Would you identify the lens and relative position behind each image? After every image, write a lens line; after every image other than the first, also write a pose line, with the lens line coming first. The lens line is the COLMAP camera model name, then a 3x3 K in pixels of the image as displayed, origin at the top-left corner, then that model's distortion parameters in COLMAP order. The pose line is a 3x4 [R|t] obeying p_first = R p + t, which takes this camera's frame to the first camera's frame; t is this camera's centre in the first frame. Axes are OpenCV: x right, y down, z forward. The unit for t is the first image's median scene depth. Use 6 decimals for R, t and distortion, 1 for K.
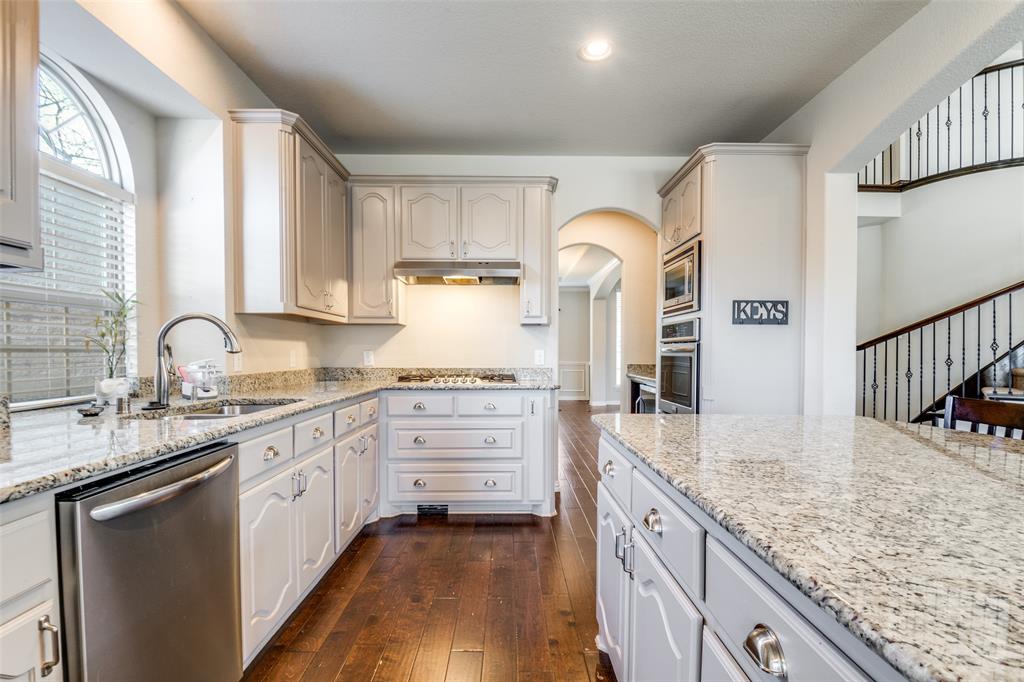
lens RADIAL K [[494.7, 0, 516.4], [0, 494.7, 361.2], [0, 0, 1]] dist [0.002778, -0.017882]
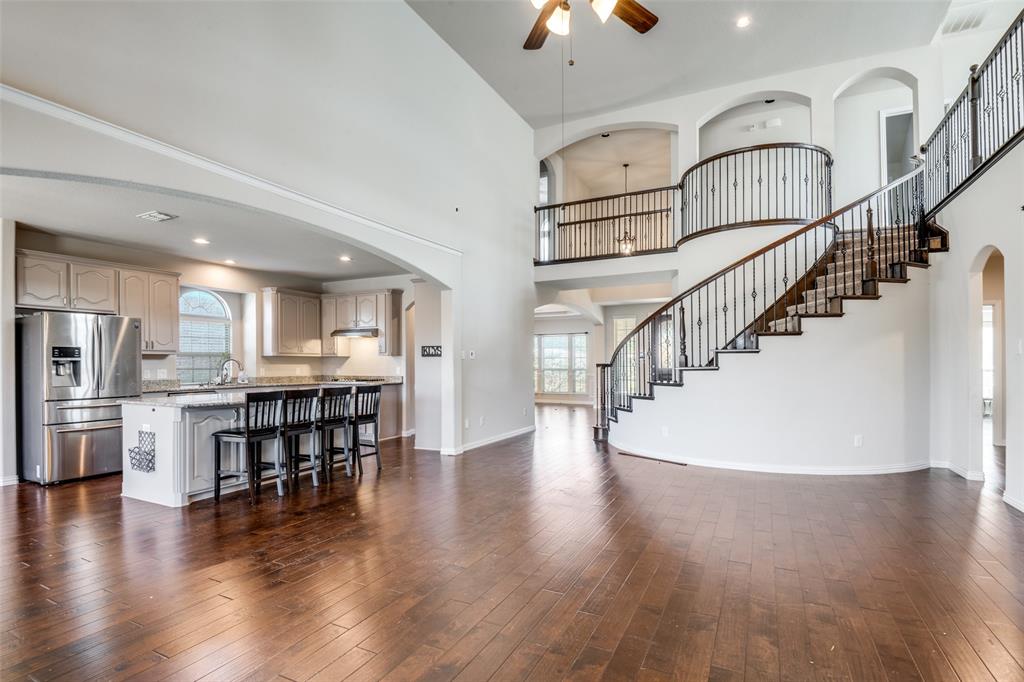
lens RADIAL K [[494.7, 0, 516.4], [0, 494.7, 361.2], [0, 0, 1]] dist [0.002778, -0.017882]
pose [[0.896462, -0.007894, -0.443051, 1.834504], [-0.003005, 0.999710, -0.023894, -0.000719], [0.443111, 0.022752, 0.896178, -0.846156]]
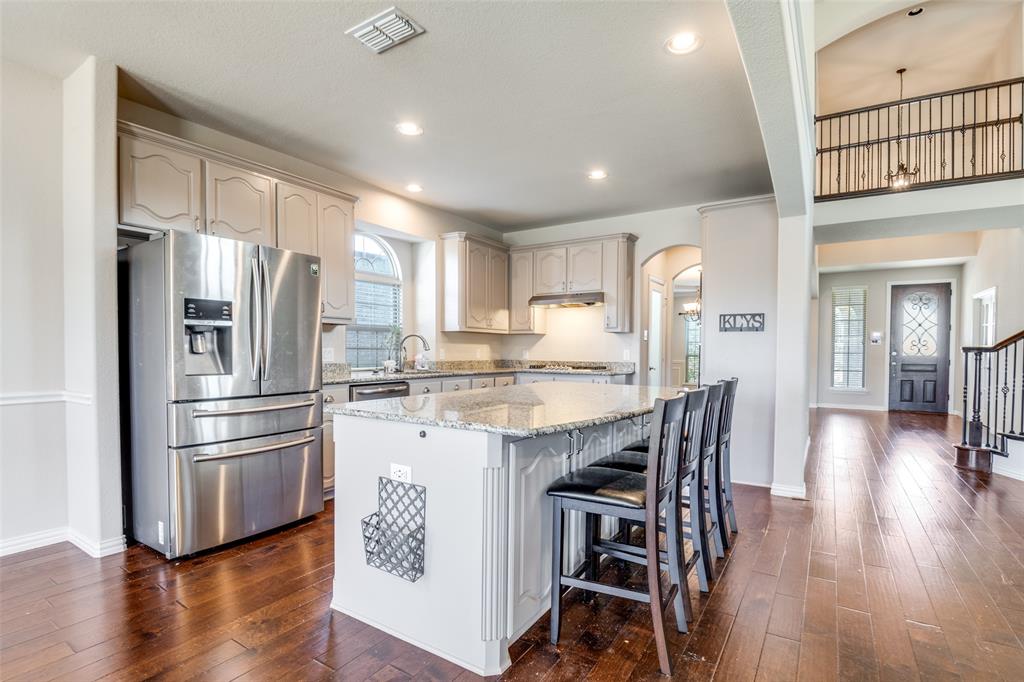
lens RADIAL K [[485.9, 0, 513.1], [0, 485.9, 362.0], [0, 0, 1]] dist [0.020158, -0.034676]
pose [[0.838871, 0.015807, -0.544101, 0.699401], [-0.015795, 0.999864, 0.004697, 0.014859], [0.544101, 0.004654, 0.839007, -0.481634]]
